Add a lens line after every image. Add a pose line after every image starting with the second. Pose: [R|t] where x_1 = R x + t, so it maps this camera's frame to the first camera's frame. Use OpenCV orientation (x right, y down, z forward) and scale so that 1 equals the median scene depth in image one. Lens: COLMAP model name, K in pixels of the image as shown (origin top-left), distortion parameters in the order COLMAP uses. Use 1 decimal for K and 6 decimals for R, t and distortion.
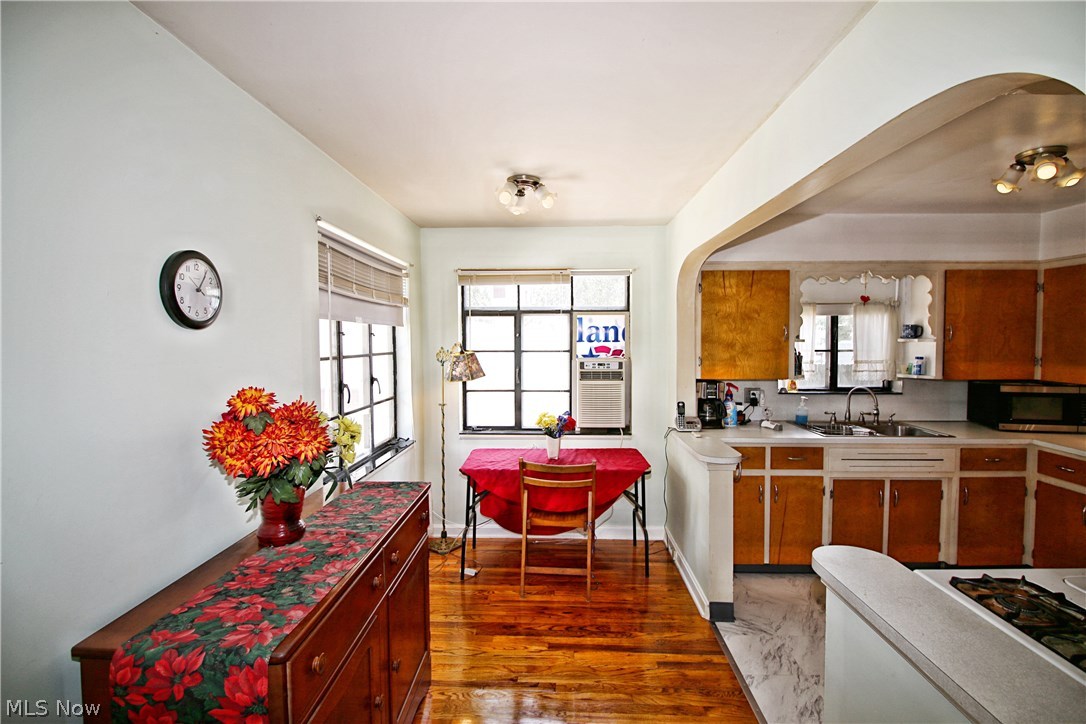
lens RADIAL K [[515.1, 0, 541.6], [0, 515.1, 358.5], [0, 0, 1]] dist [-0.006959, -0.005567]
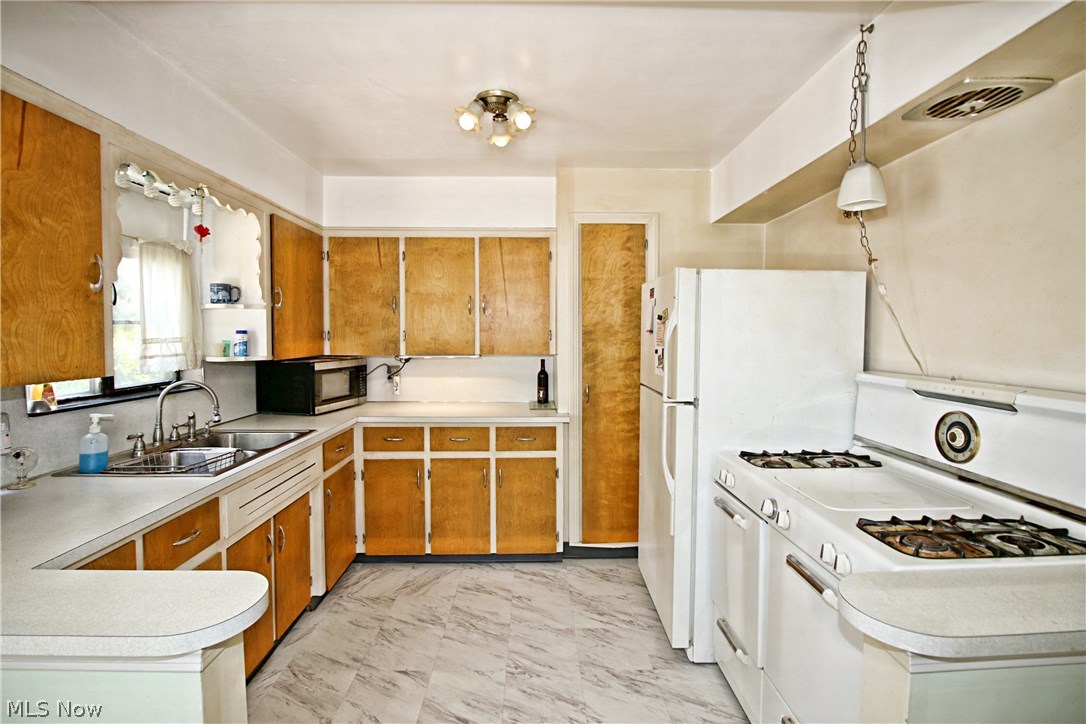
lens RADIAL K [[515.1, 0, 541.3], [0, 515.1, 346.2], [0, 0, 1]] dist [-0.006959, -0.005567]
pose [[-0.035519, -0.025940, 0.999032, 0.018408], [0.041382, 0.998767, 0.027405, 0.016481], [-0.998512, 0.042316, -0.034402, 0.622139]]
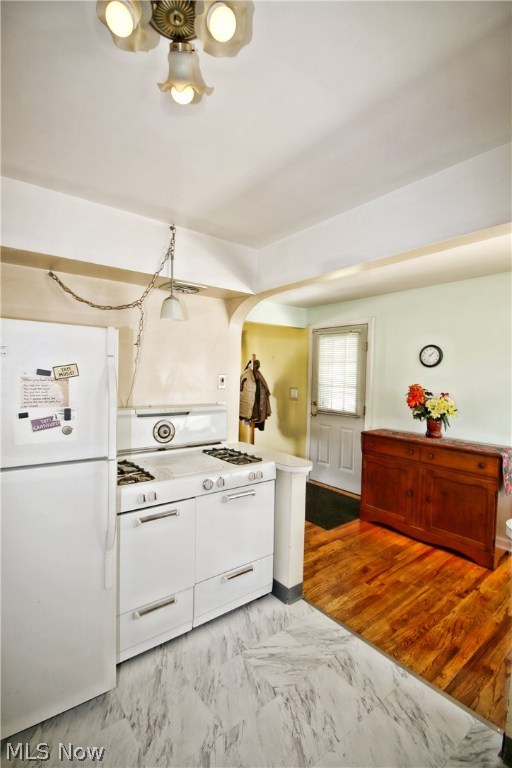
lens RADIAL K [[364.3, 0, 250.6], [0, 364.3, 380.2], [0, 0, 1]] dist [-0.006959, -0.005567]
pose [[-0.772713, -0.001330, -0.634754, 0.754859], [-0.039347, 0.998175, 0.045807, -0.015345], [0.633535, 0.060371, -0.771355, 0.888184]]
